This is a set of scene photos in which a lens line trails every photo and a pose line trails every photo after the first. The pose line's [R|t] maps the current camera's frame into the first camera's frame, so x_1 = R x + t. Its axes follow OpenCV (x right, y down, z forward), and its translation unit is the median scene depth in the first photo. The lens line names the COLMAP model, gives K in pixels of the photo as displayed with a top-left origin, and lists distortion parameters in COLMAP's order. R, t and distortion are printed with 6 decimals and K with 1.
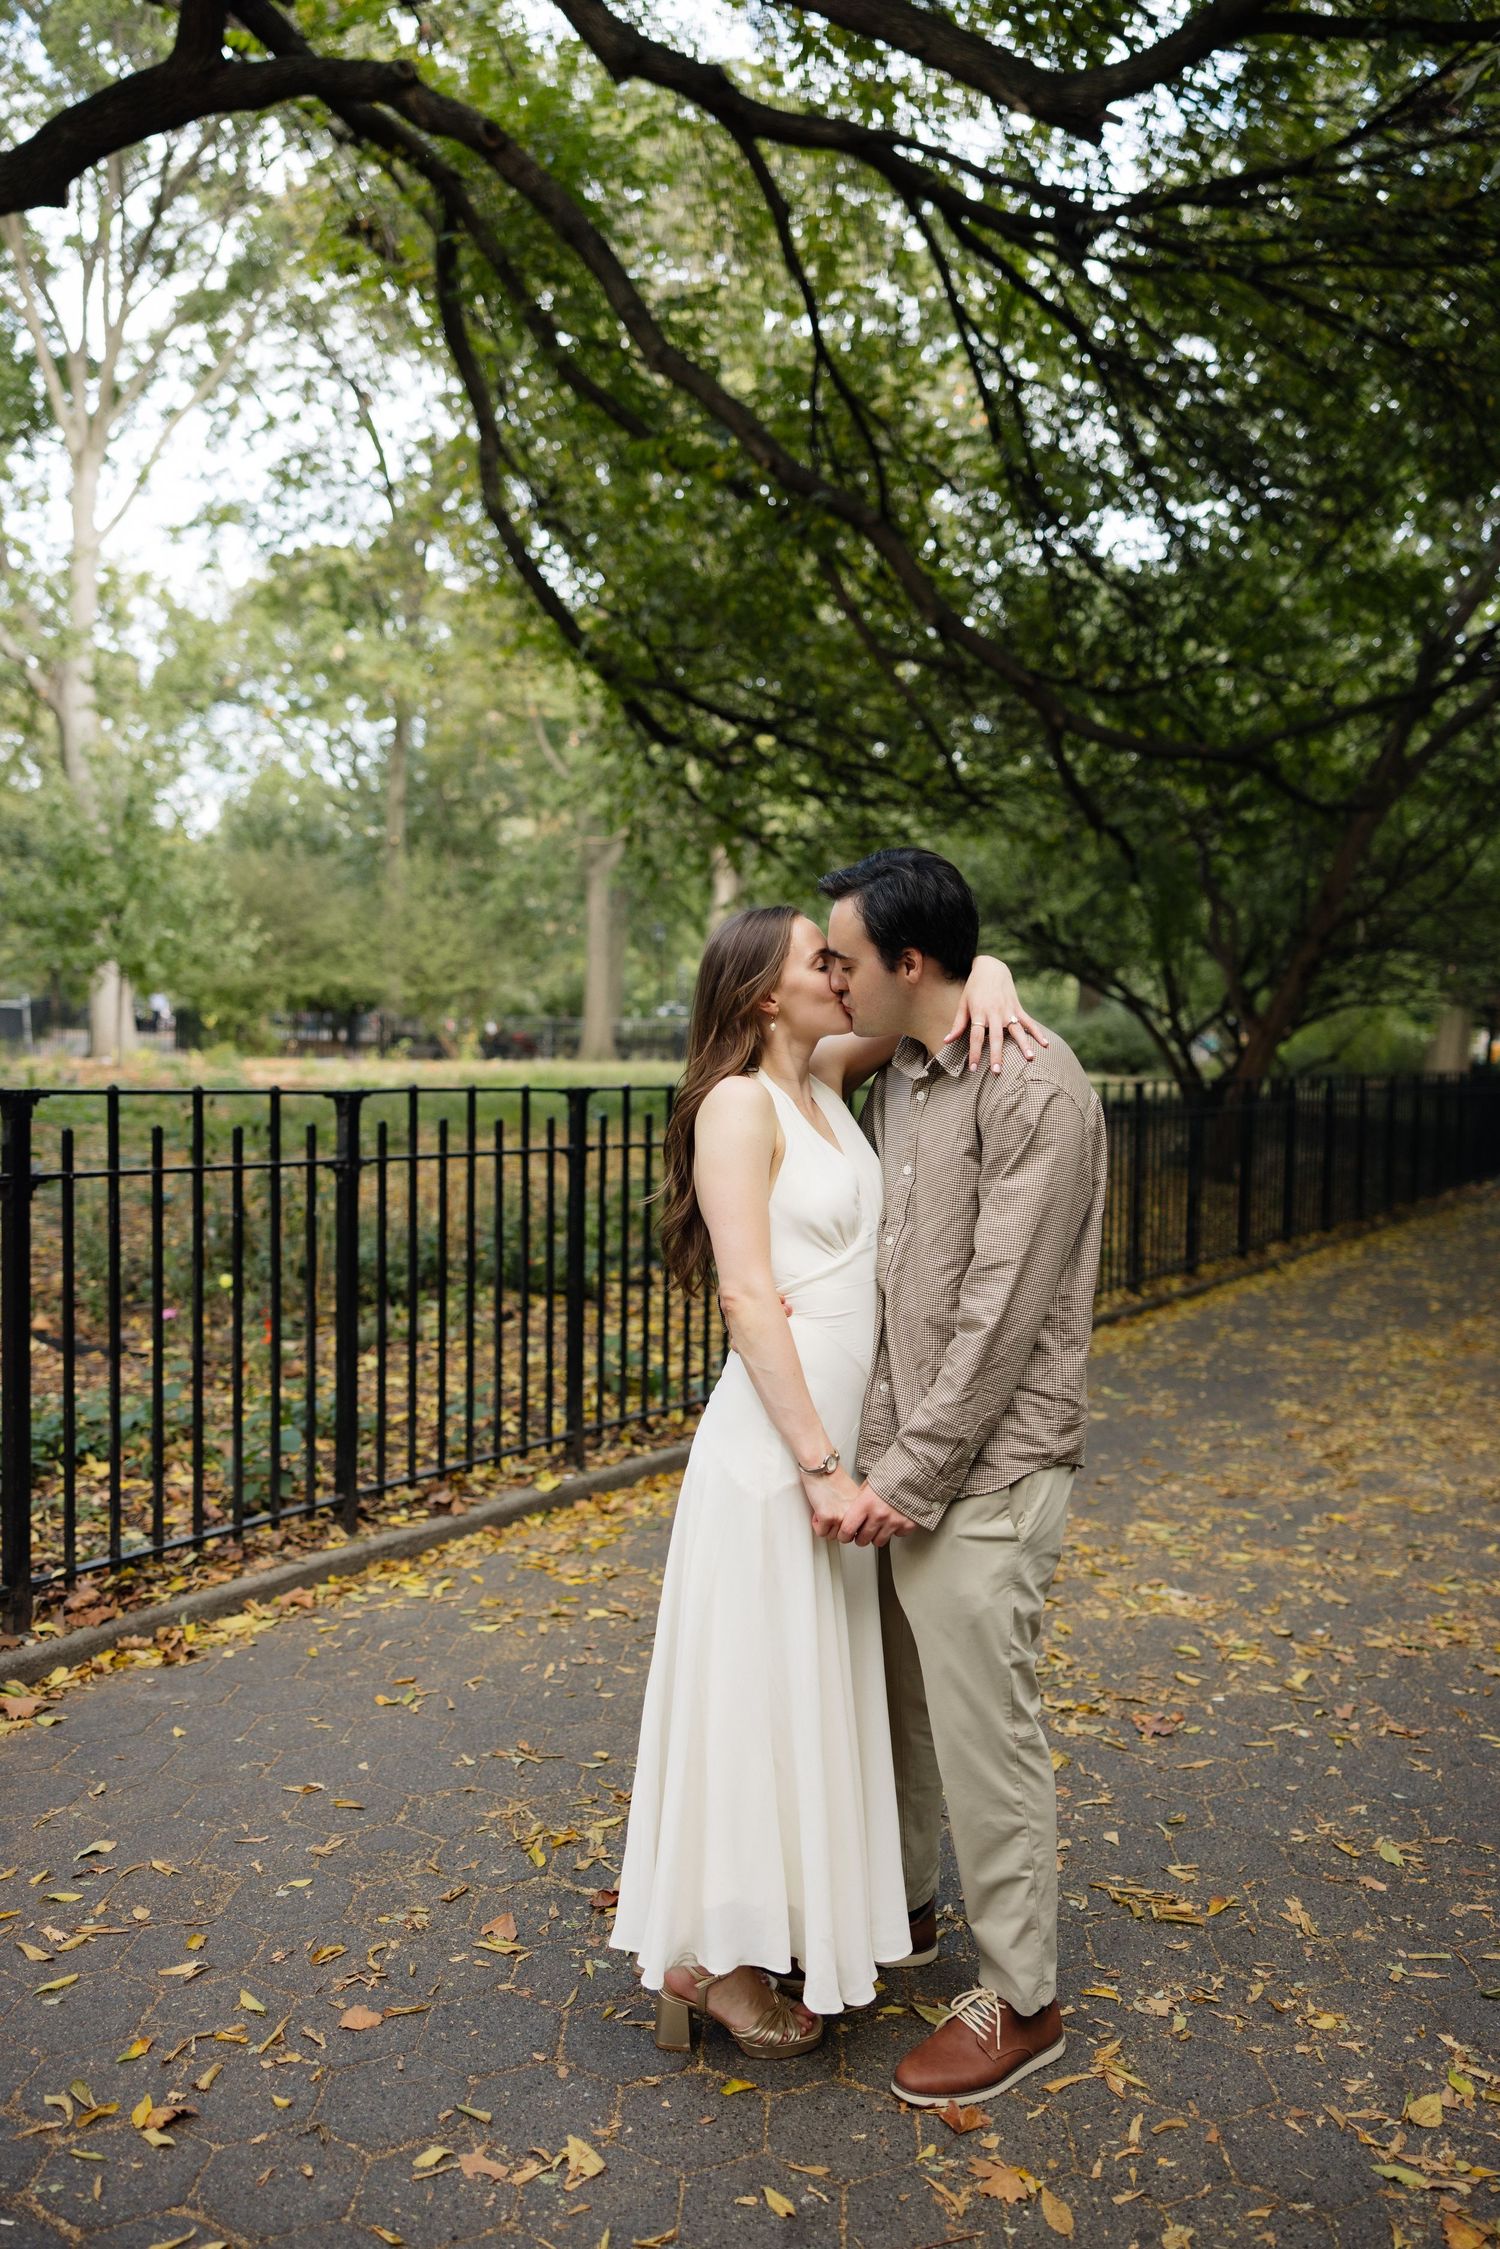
lens RADIAL K [[1801.4, 0, 750.0], [0, 1801.4, 1124.5], [0, 0, 1]] dist [0.008017, 0.006372]
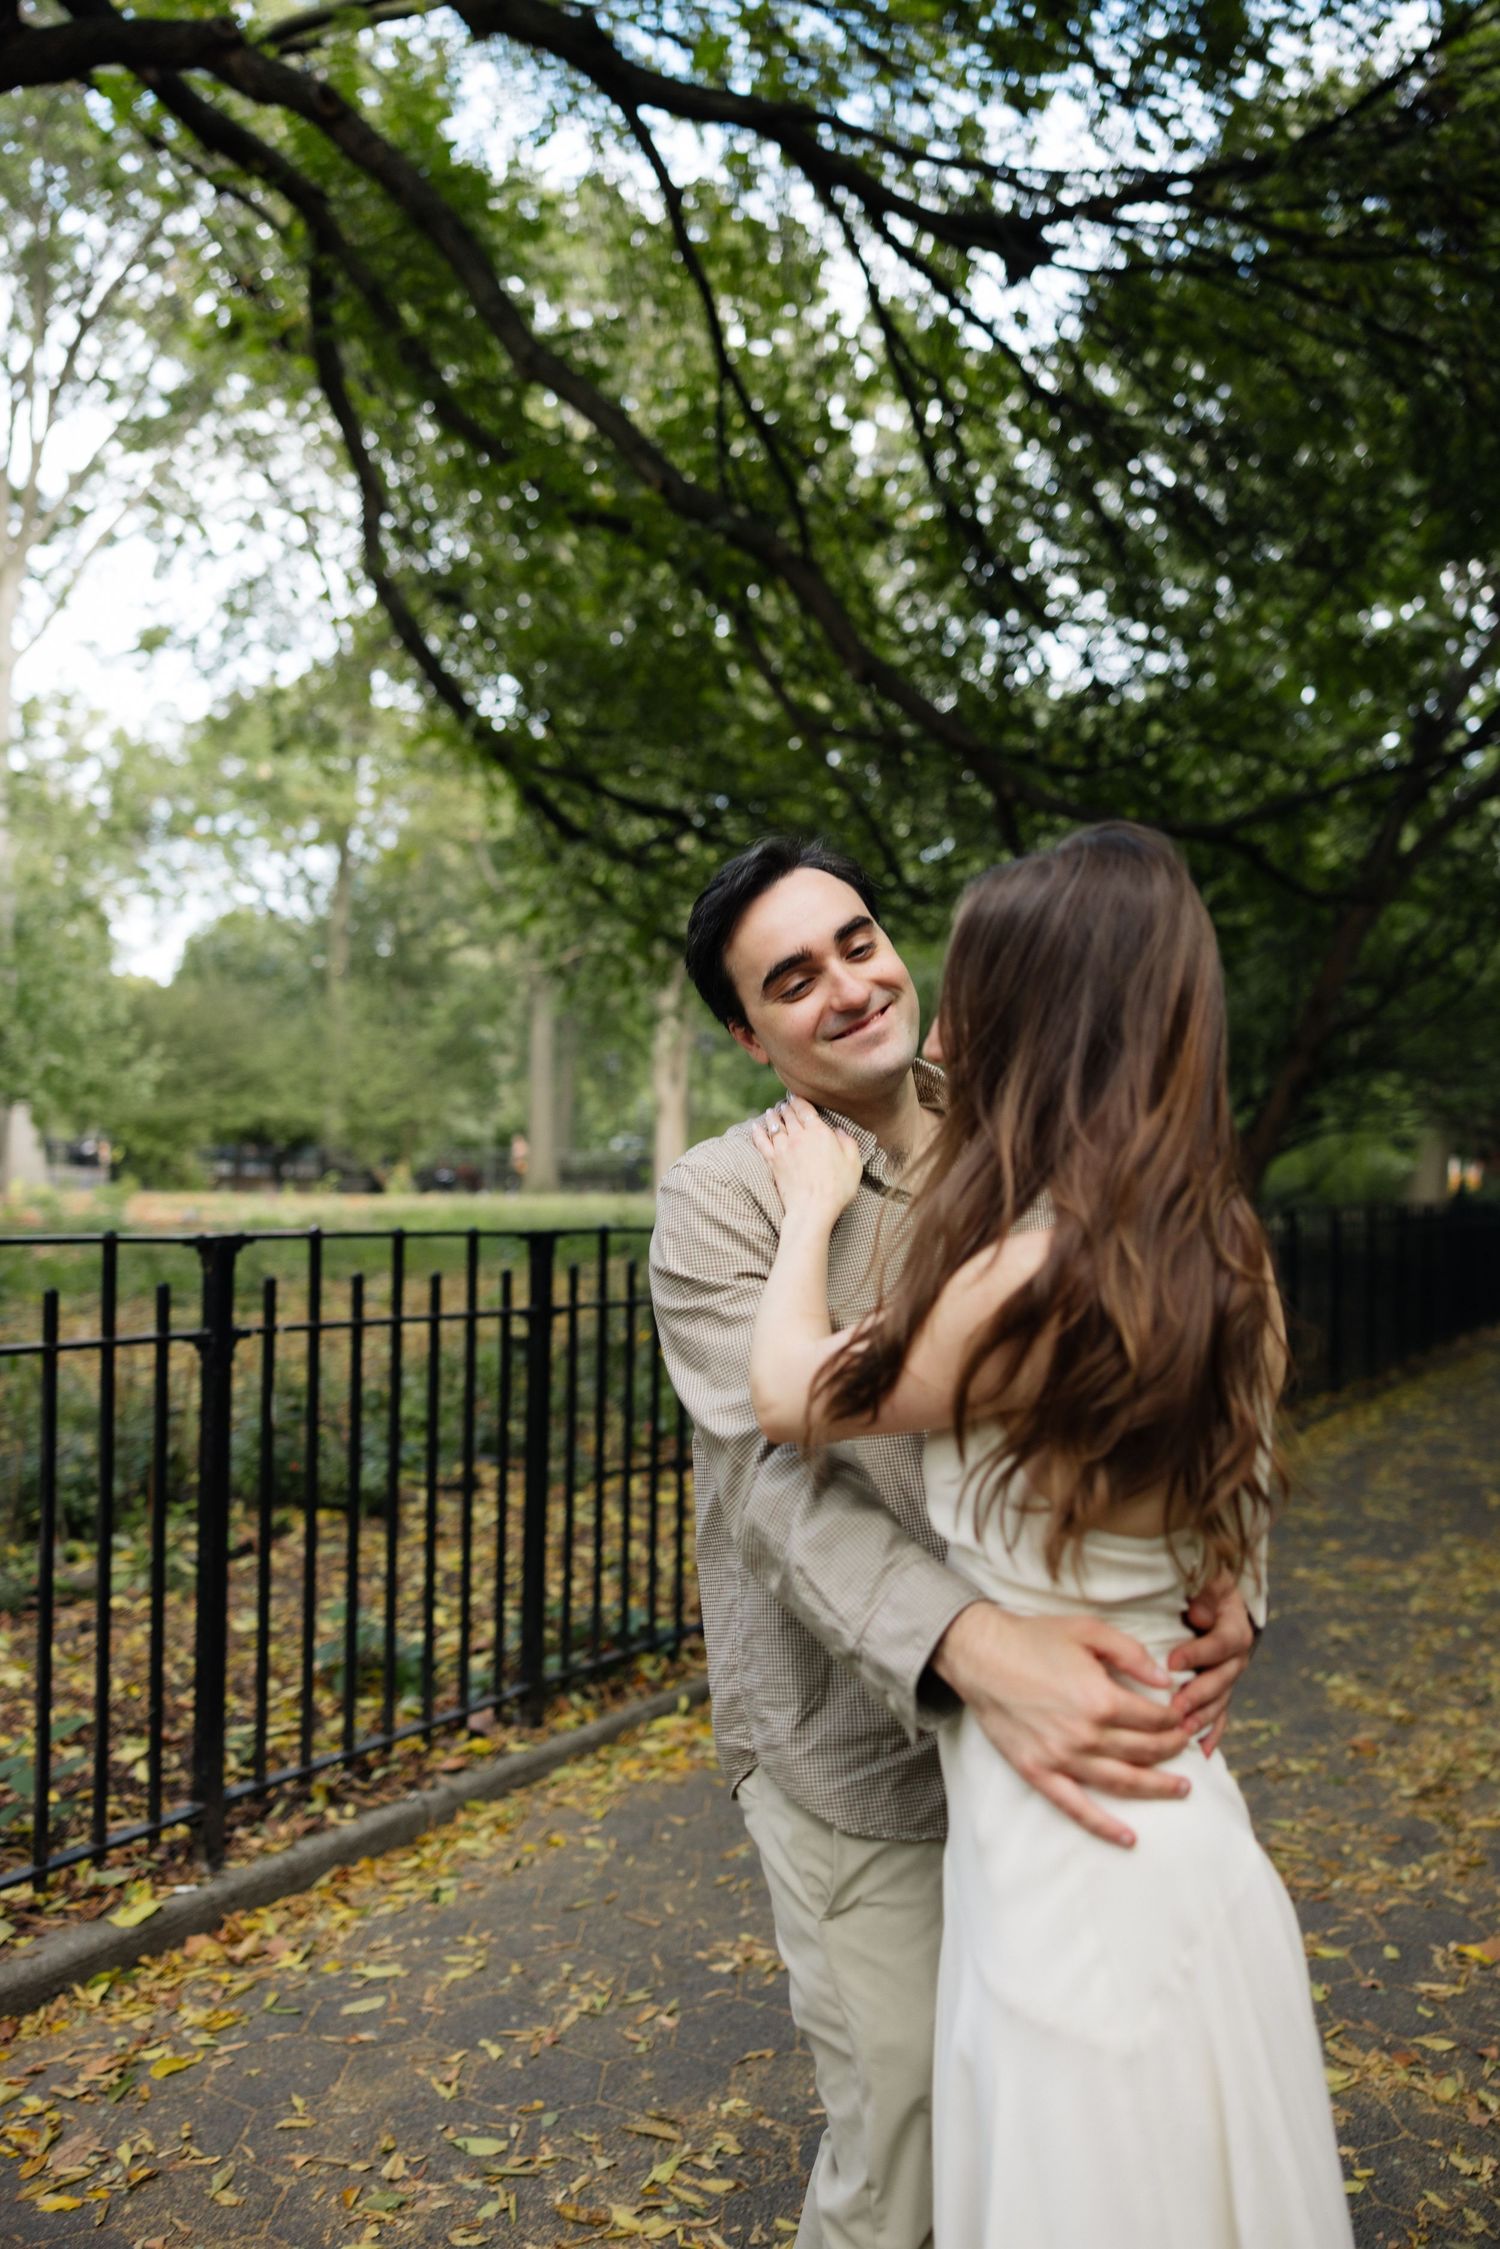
lens RADIAL K [[1717.5, 0, 746.7], [0, 1717.5, 1148.3], [0, 0, 1]] dist [0.007034, 0.001546]
pose [[0.999950, -0.005199, 0.008501, 0.047222], [0.005717, 0.998052, -0.062123, -0.007324], [-0.008161, 0.062168, 0.998032, 0.239126]]
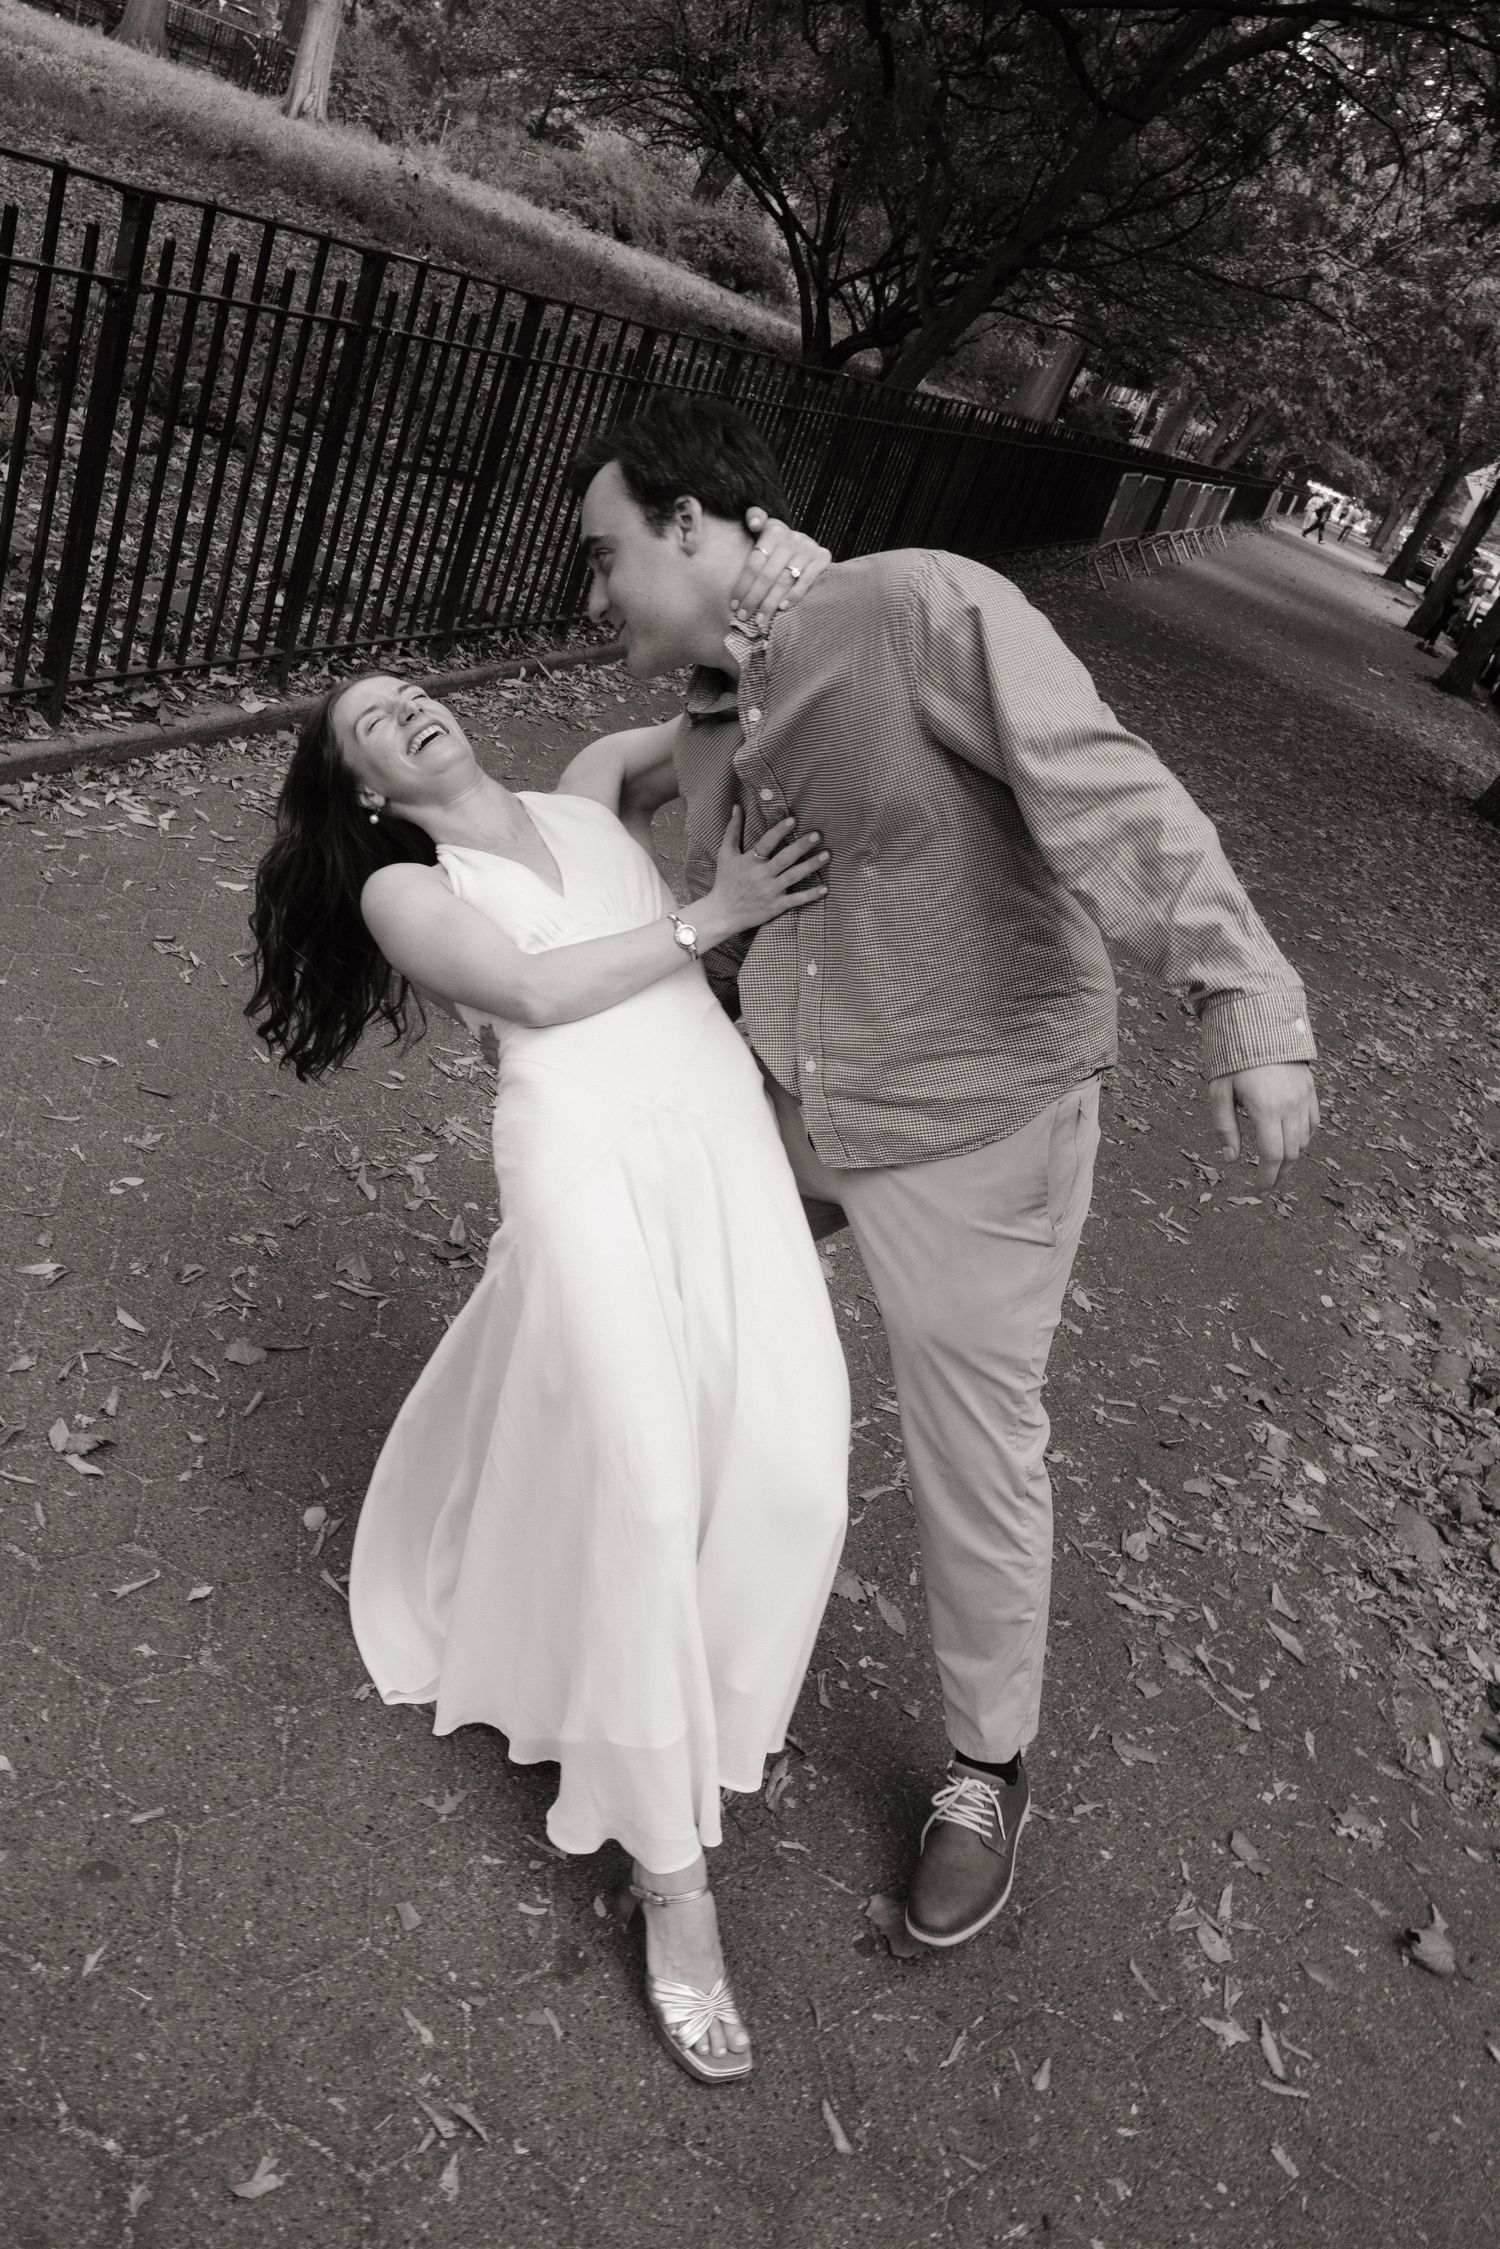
lens RADIAL K [[1792.2, 0, 729.6], [0, 1792.2, 1133.5], [0, 0, 1]] dist [0.004989, 0.007155]
pose [[0.921038, 0.178030, 0.346403, -0.093931], [-0.313326, 0.866983, 0.387515, -0.021914], [-0.231336, -0.465453, 0.854305, 0.041708]]
